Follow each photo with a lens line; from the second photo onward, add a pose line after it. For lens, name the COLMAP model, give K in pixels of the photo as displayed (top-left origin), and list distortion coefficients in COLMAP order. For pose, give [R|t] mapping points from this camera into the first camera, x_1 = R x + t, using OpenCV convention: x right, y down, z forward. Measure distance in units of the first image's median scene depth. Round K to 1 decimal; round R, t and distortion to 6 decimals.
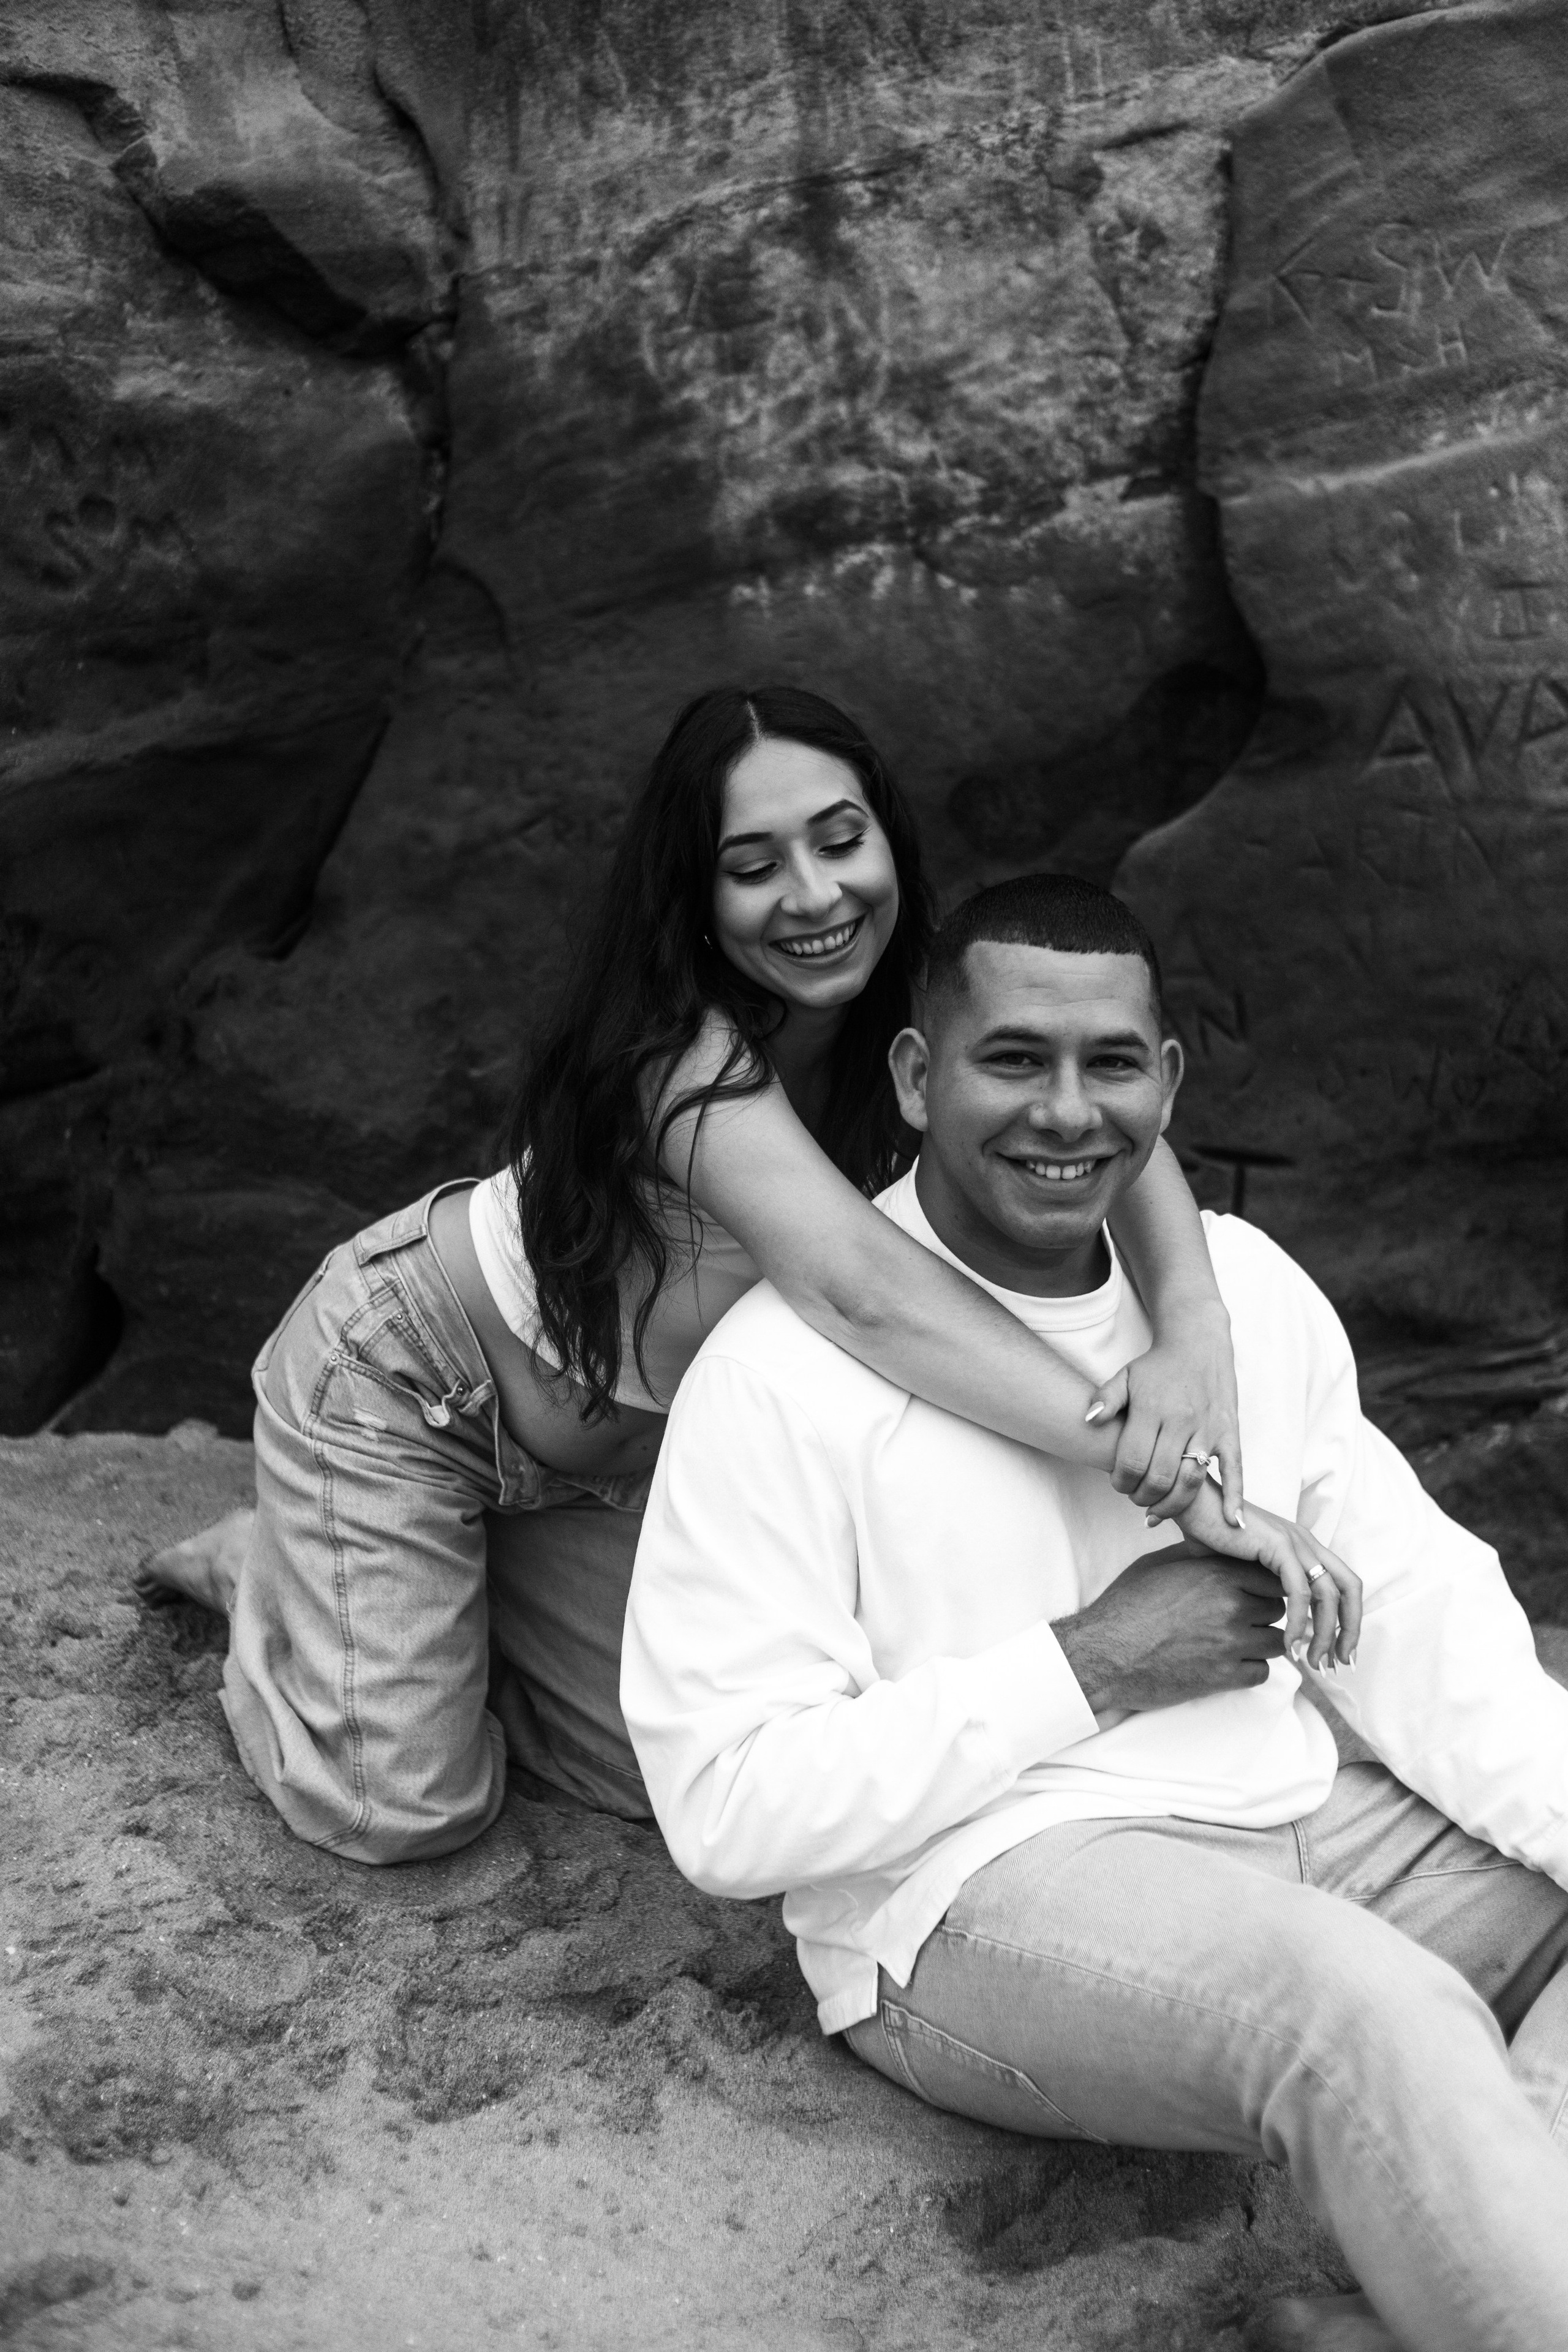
lens RADIAL K [[2377.4, 0, 791.3], [0, 2377.4, 1179.9], [0, 0, 1]] dist [-0.151028, 0.099038]
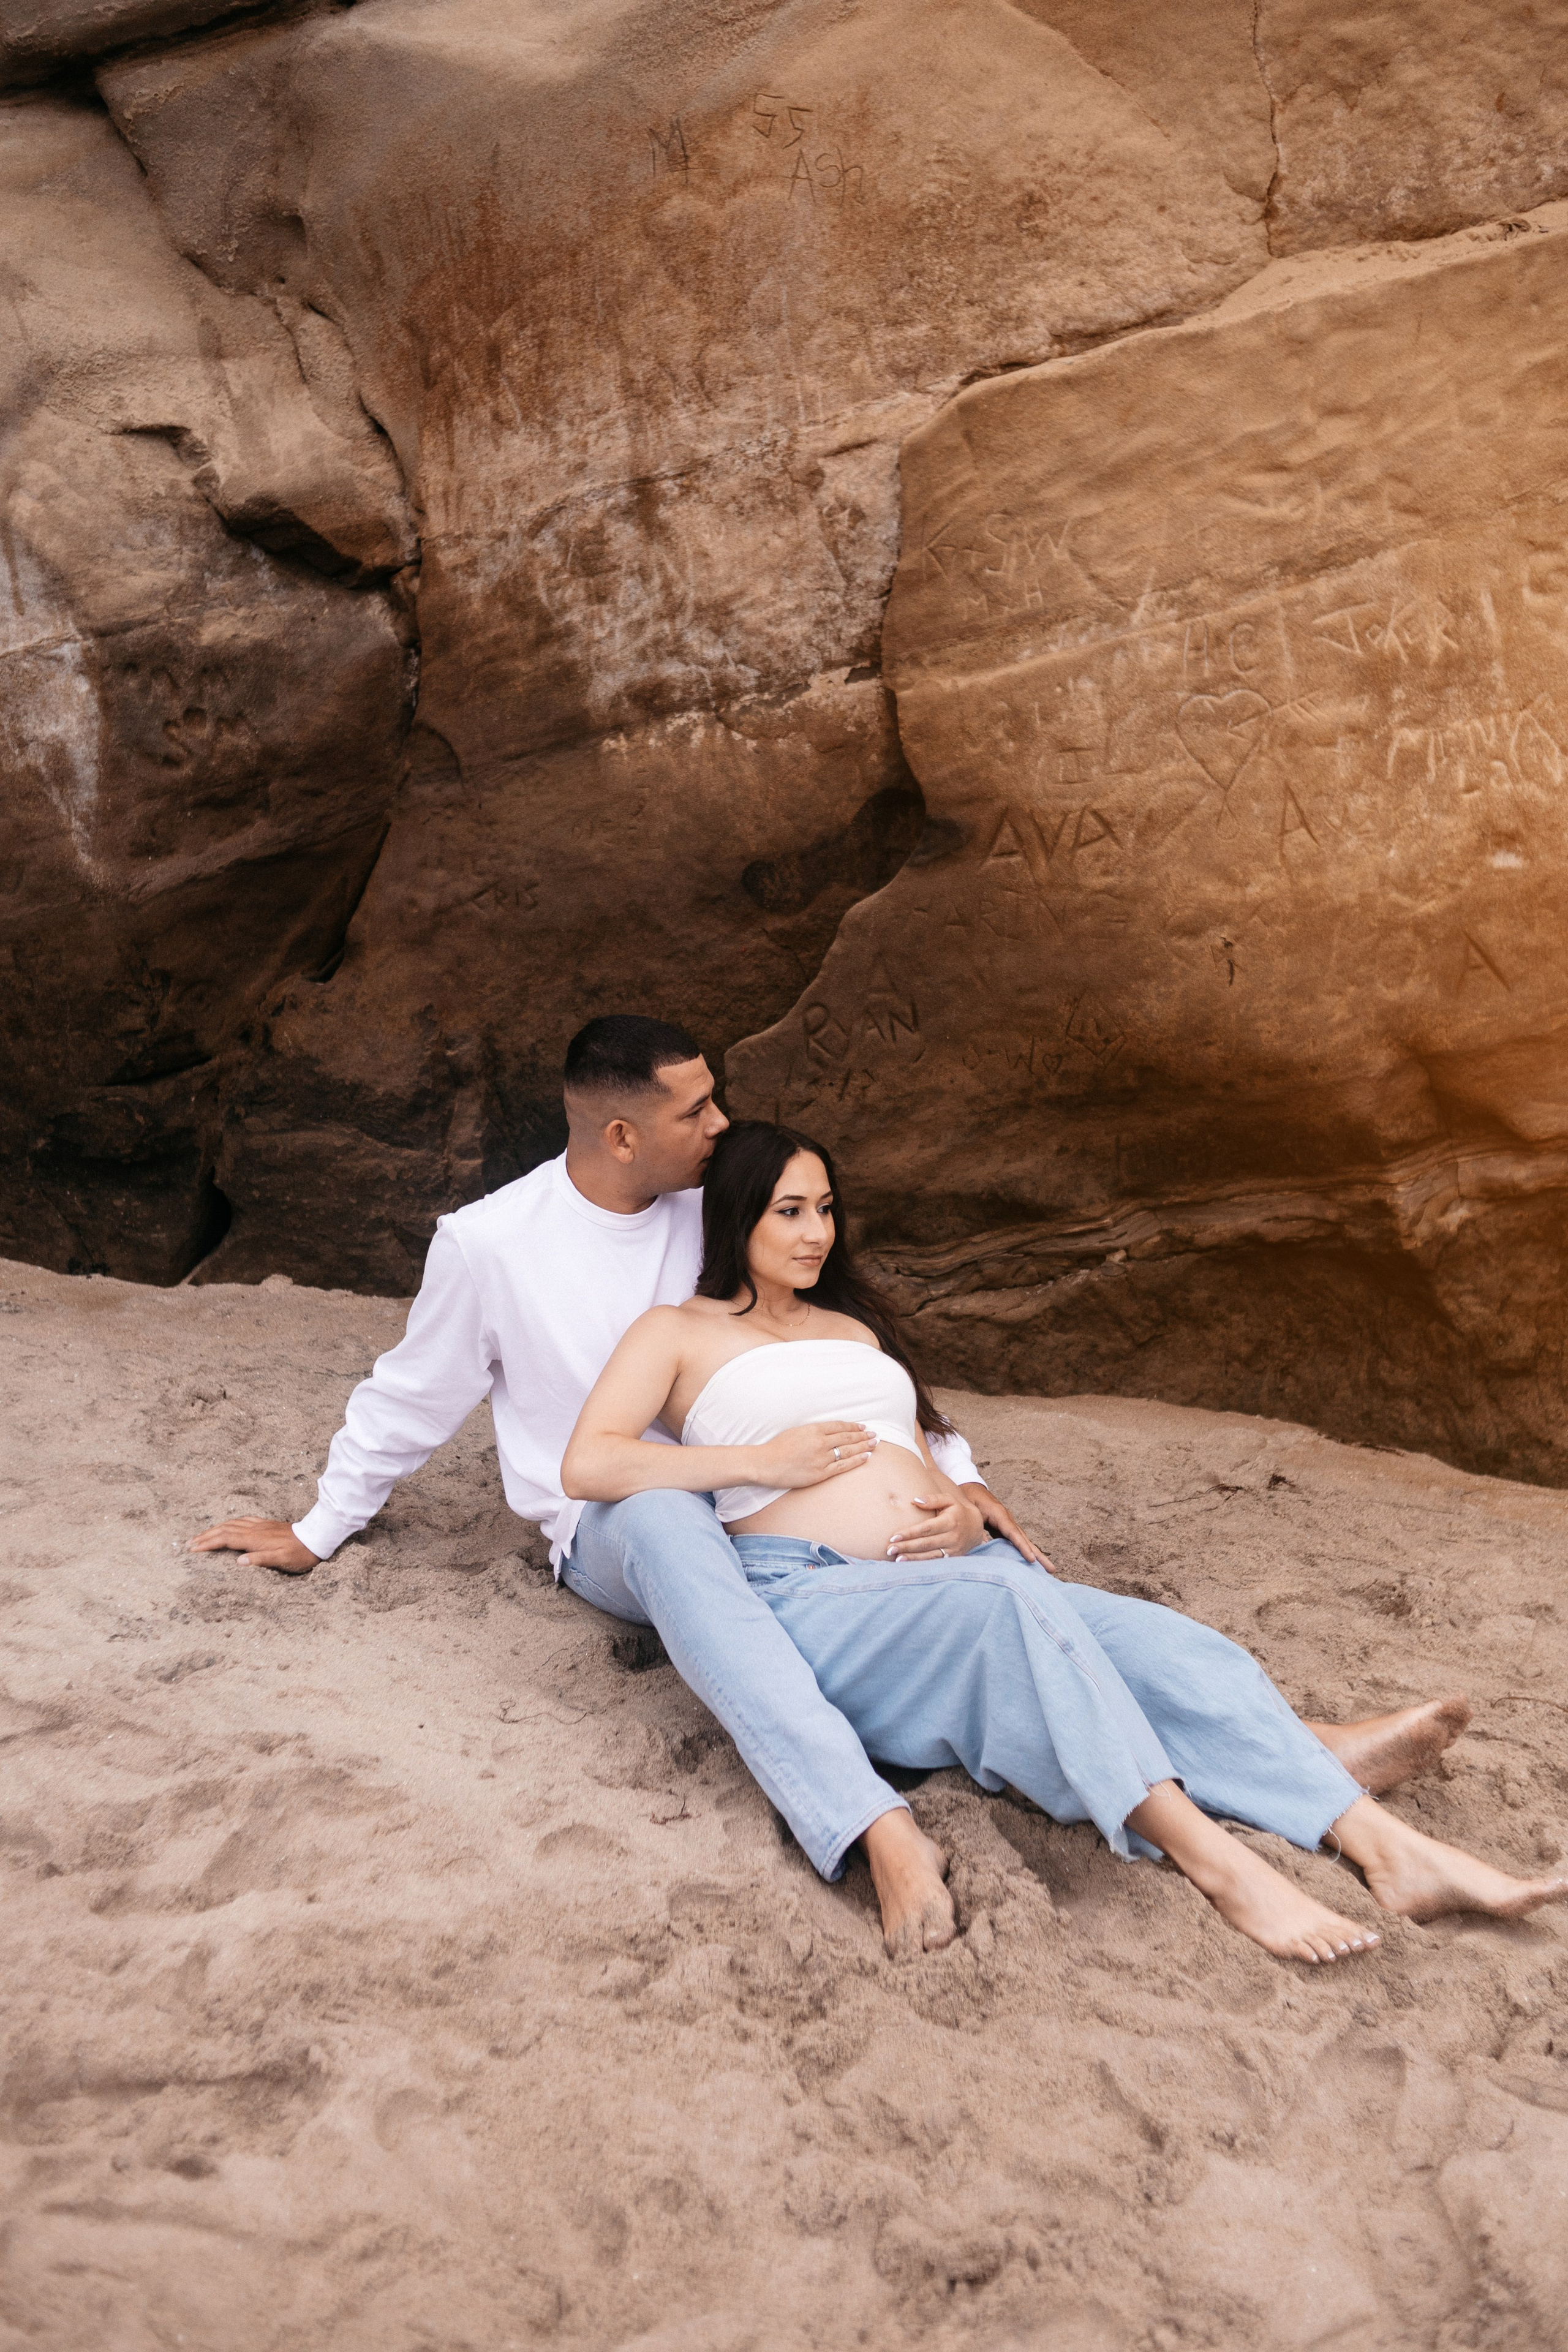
lens RADIAL K [[2319.6, 0, 784.0], [0, 2319.6, 1176.0], [0, 0, 1]] dist [-0.003745, 0.019717]
pose [[0.998710, -0.011631, -0.049417, 0.178004], [0.014911, 0.997673, 0.066536, -0.067817], [0.048528, -0.067187, 0.996560, -0.581438]]
